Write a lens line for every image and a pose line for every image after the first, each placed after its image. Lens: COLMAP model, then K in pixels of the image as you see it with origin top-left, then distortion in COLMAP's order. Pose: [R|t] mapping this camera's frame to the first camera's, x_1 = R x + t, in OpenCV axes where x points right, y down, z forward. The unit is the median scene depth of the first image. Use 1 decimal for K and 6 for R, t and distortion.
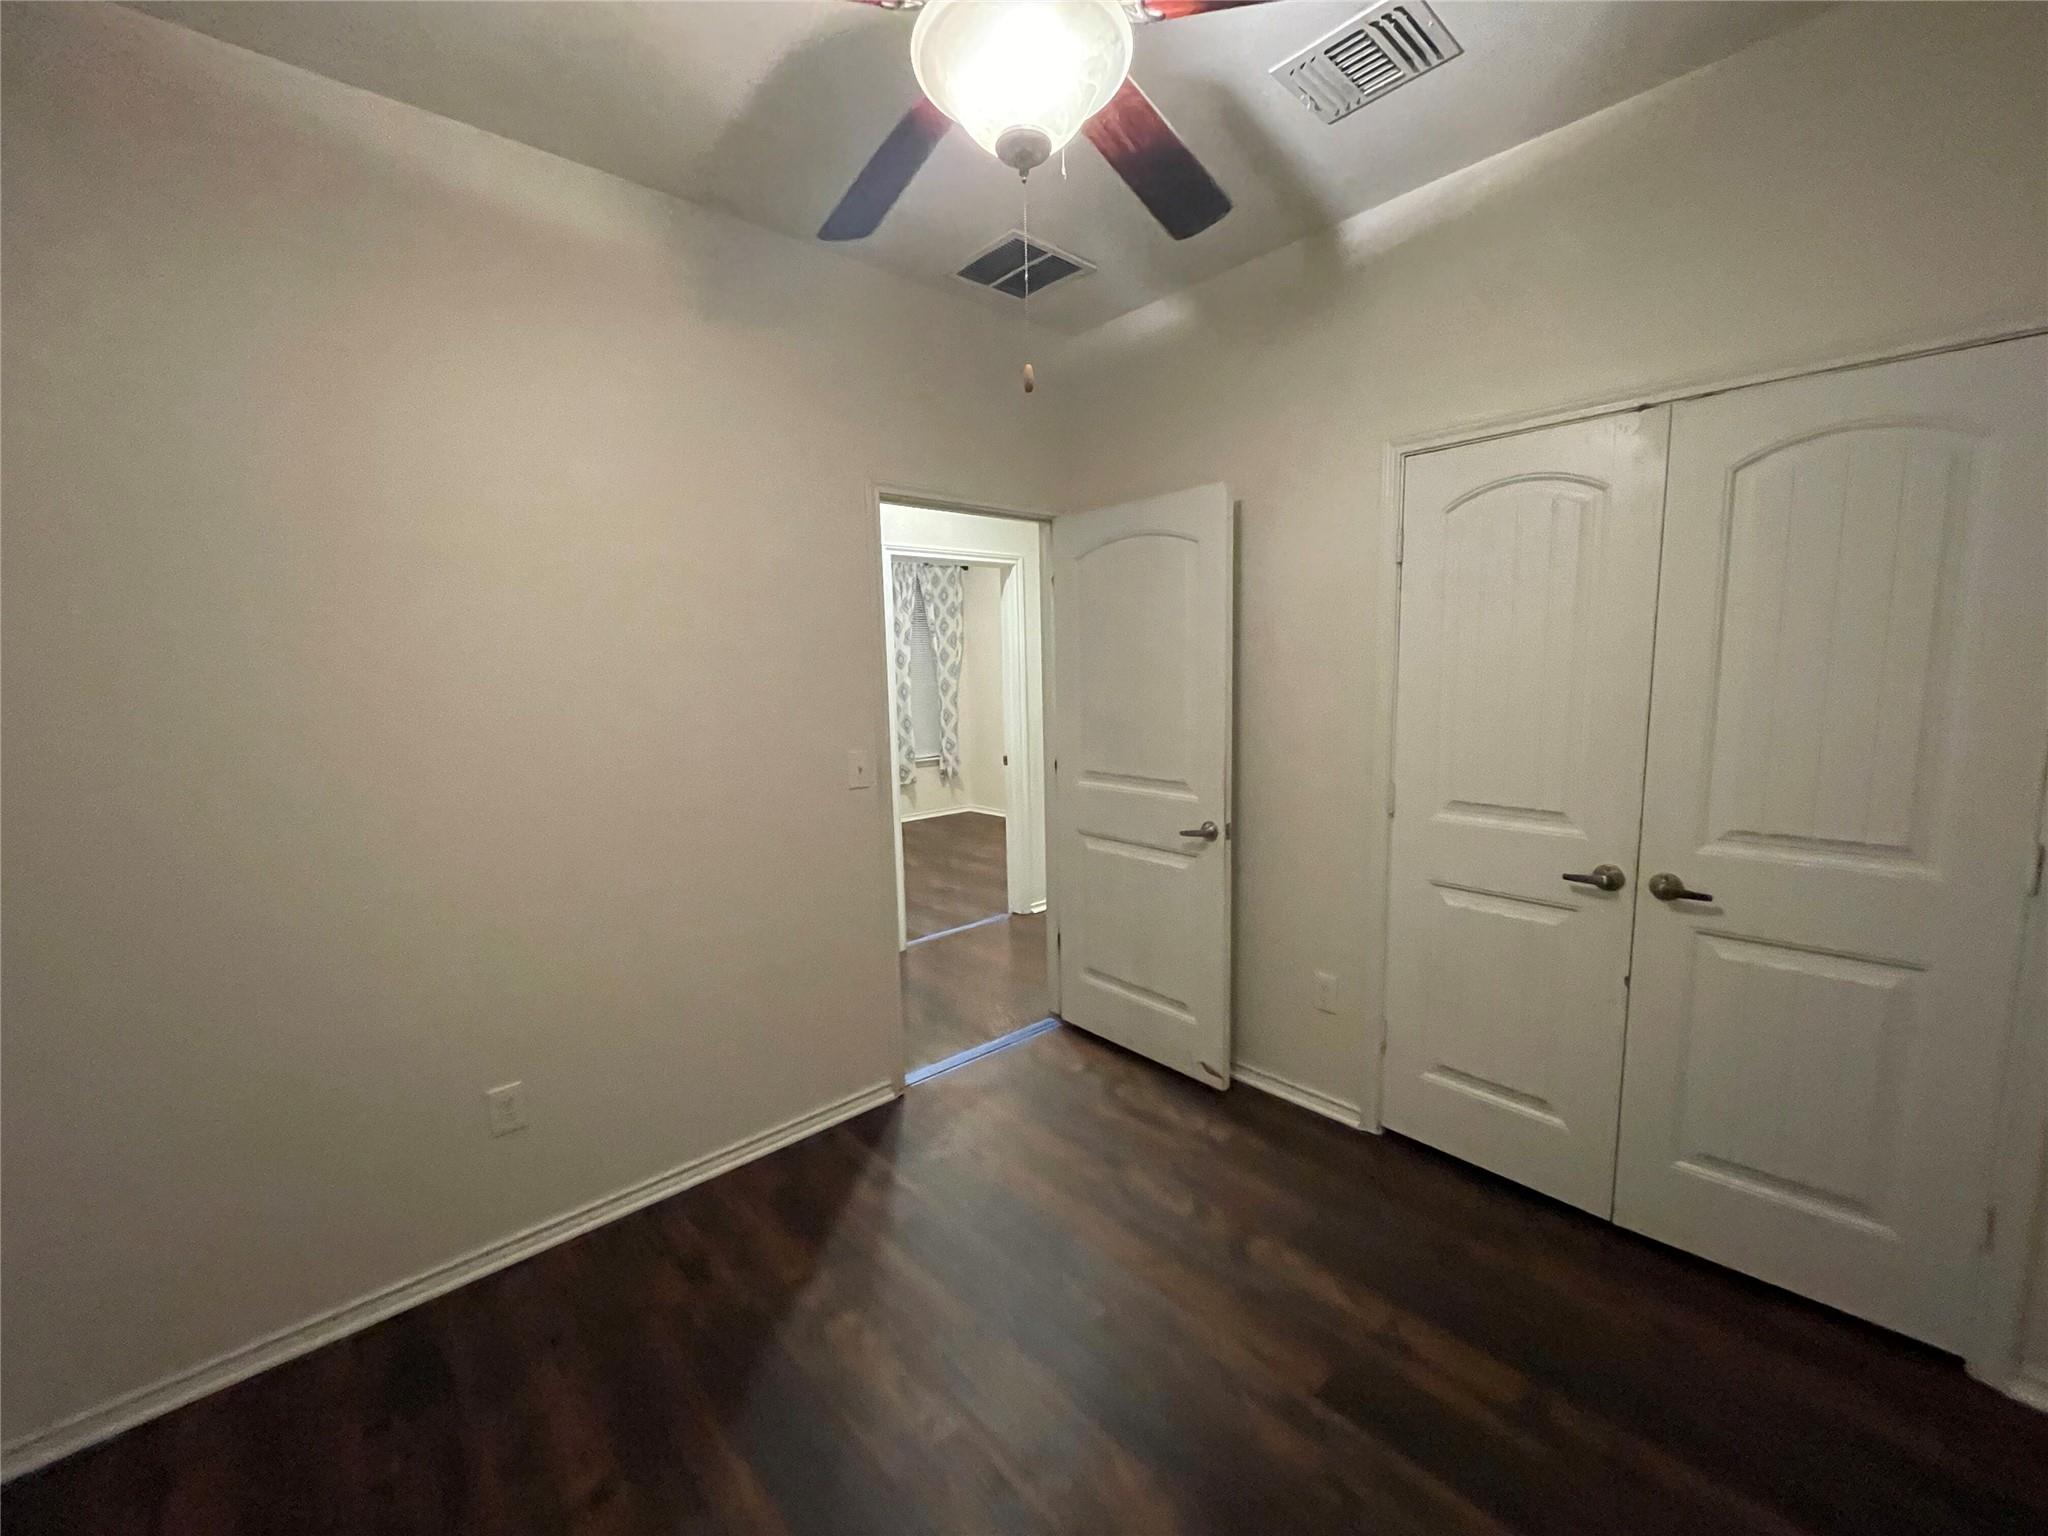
lens RADIAL K [[821.0, 0, 1023.5], [0, 821.0, 775.0], [0, 0, 1]] dist [-0.000800, -0.000206]
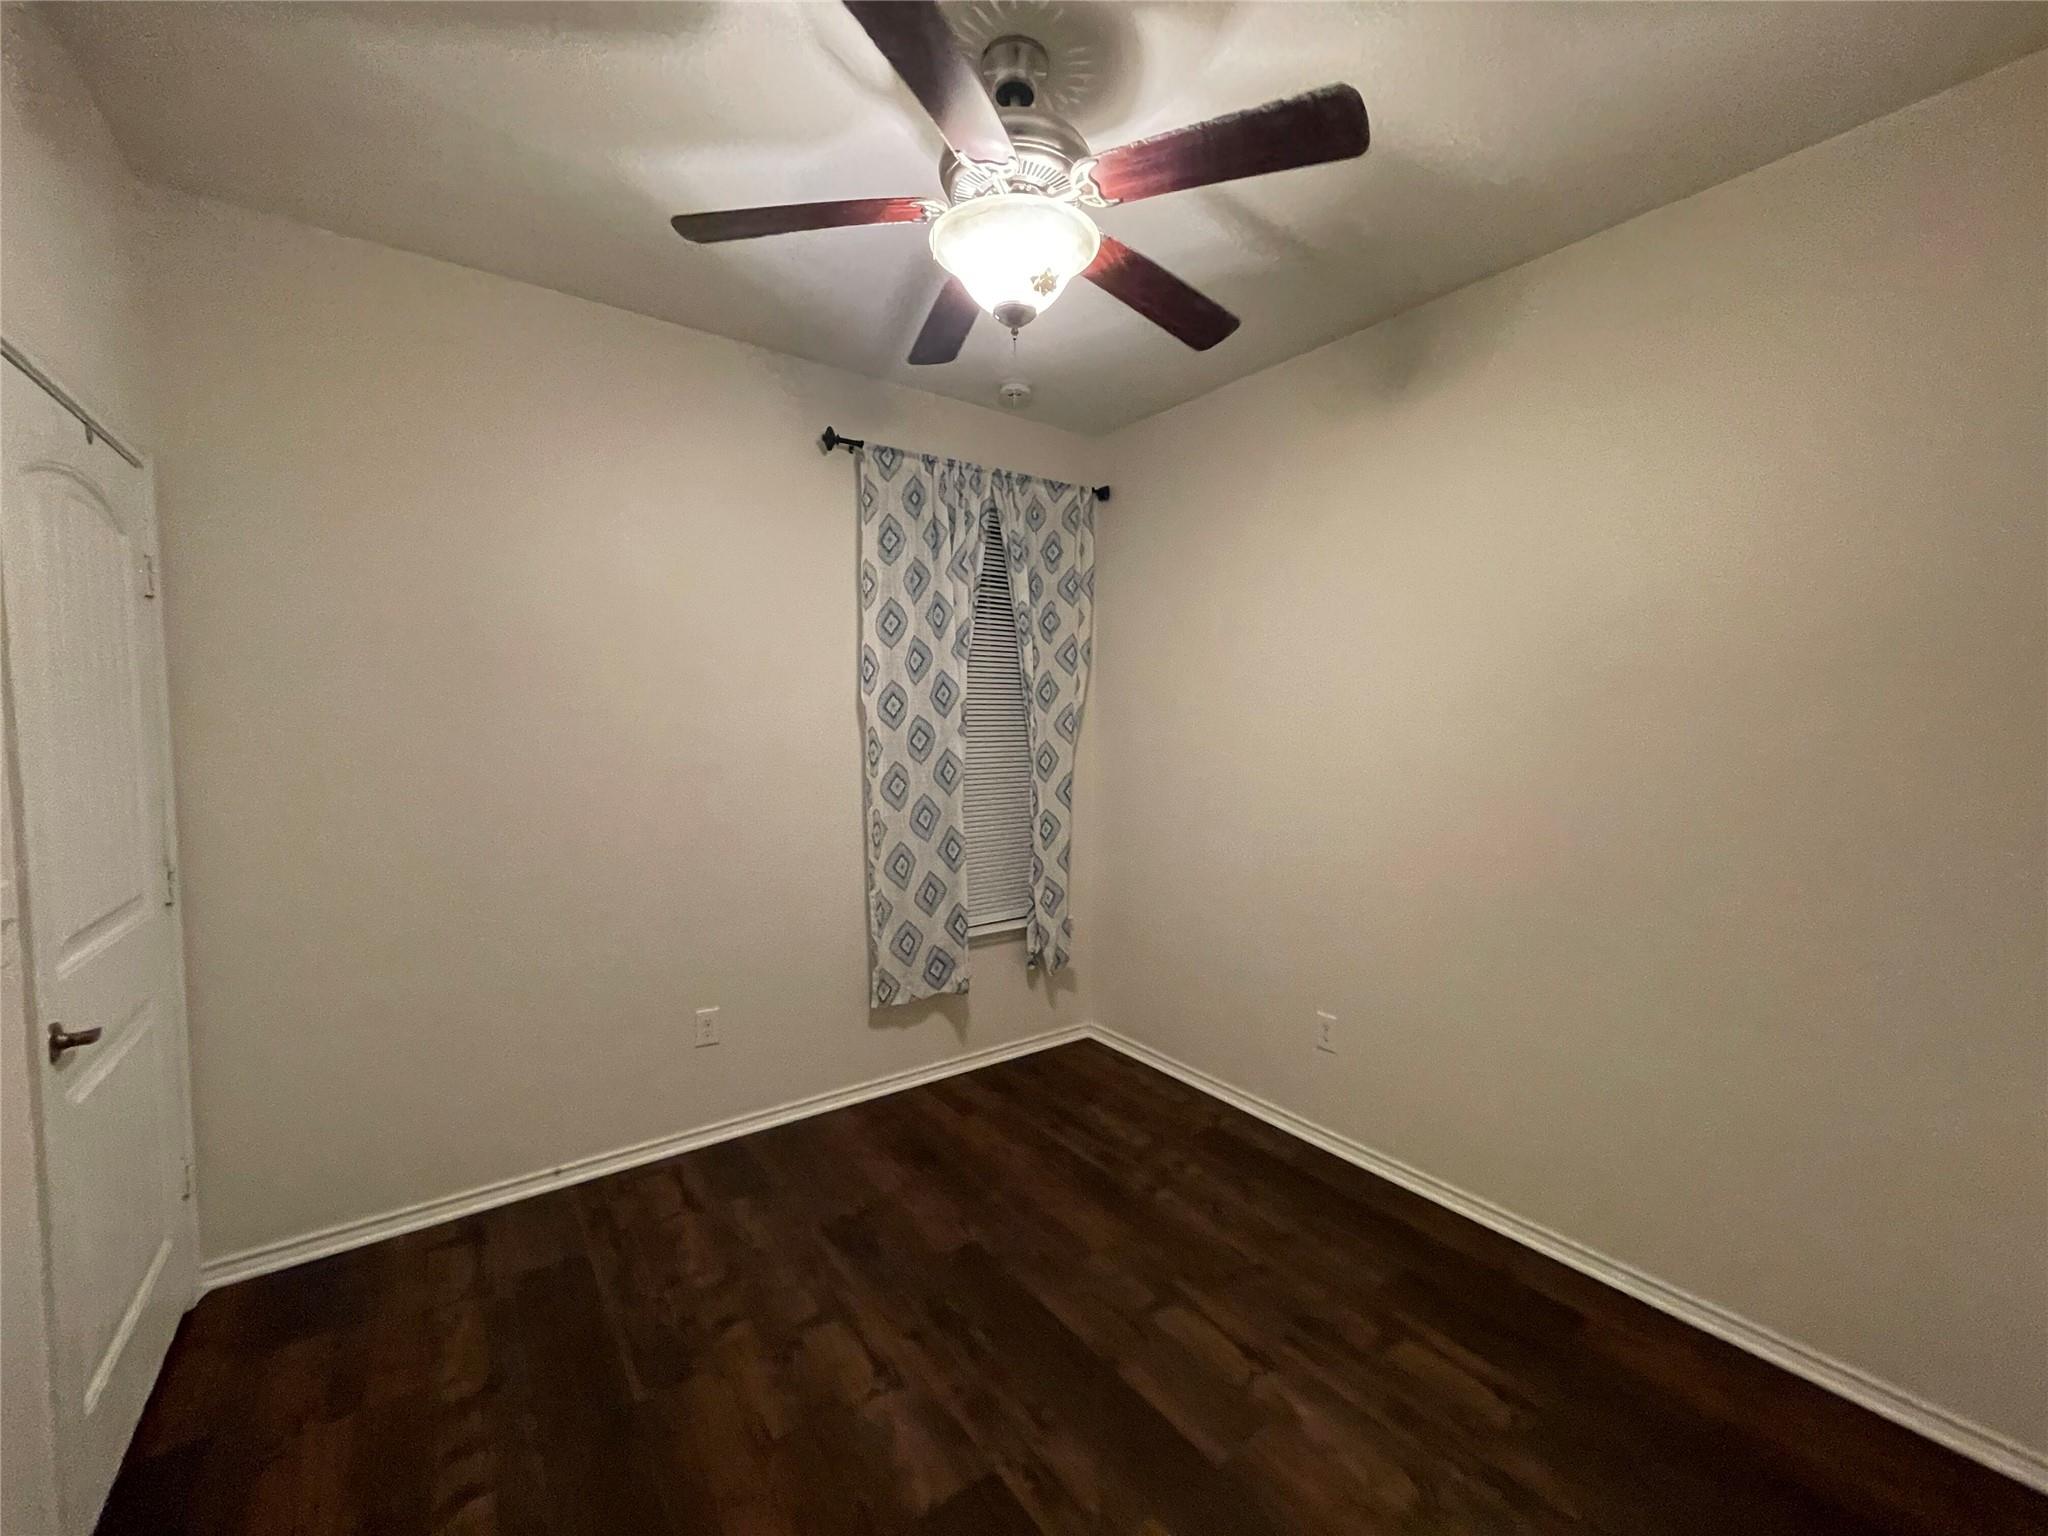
lens RADIAL K [[821.0, 0, 1021.1], [0, 821.0, 760.9], [0, 0, 1]] dist [-0.000800, -0.000206]
pose [[0.993947, 0.033101, -0.104755, -0.066665], [-0.041905, 0.995669, -0.082989, -0.074633], [0.101554, 0.086876, 0.991029, 0.598269]]
